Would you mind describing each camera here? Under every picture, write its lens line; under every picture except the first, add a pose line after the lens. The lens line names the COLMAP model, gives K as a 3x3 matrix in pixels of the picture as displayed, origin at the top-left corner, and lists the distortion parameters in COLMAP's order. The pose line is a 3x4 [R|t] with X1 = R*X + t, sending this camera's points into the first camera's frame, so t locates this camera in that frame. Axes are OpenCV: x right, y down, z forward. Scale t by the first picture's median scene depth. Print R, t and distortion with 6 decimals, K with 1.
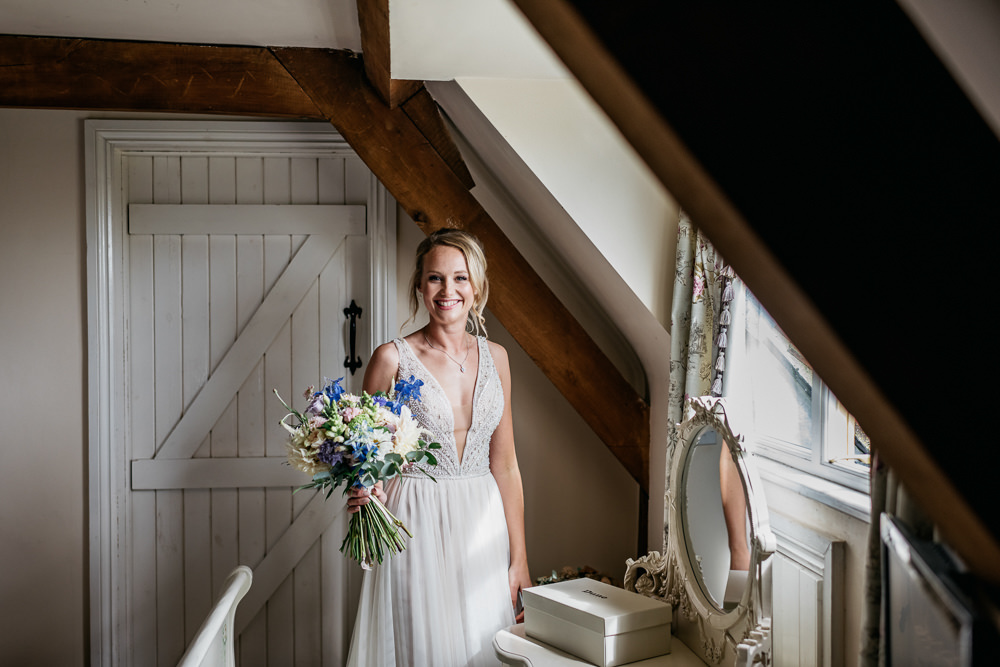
lens RADIAL K [[1054.5, 0, 503.2], [0, 1054.5, 332.2], [0, 0, 1]] dist [-0.014548, 0.000000]
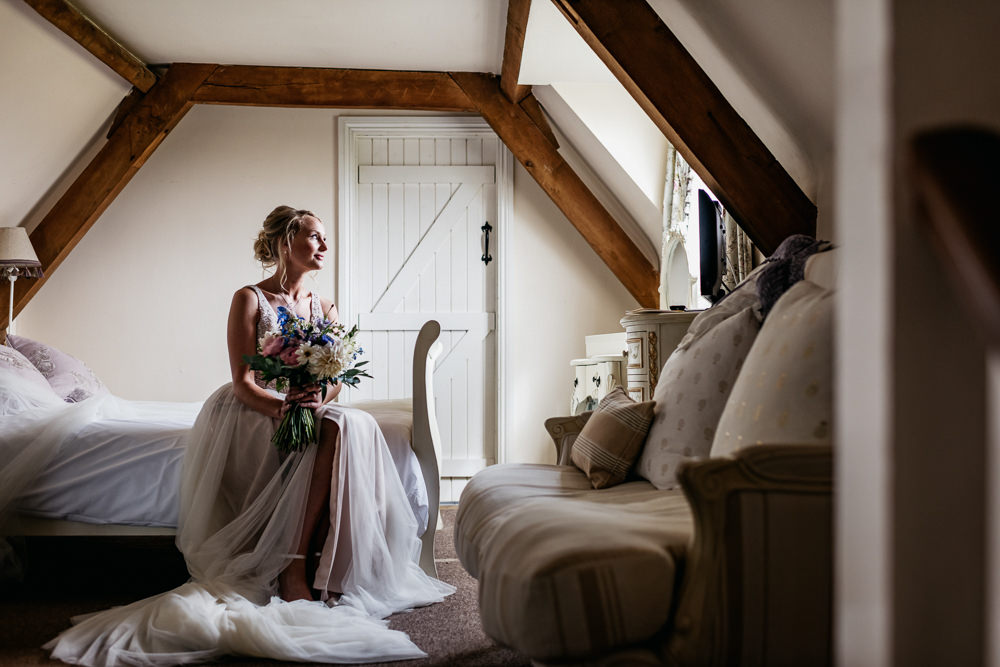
lens RADIAL K [[1054.5, 0, 498.0], [0, 1054.5, 337.3], [0, 0, 1]] dist [-0.014548, 0.000000]
pose [[0.997384, -0.001275, -0.072269, -0.002162], [-0.002436, 0.998683, -0.051247, 0.279335], [0.072239, 0.051290, 0.996068, -0.785104]]
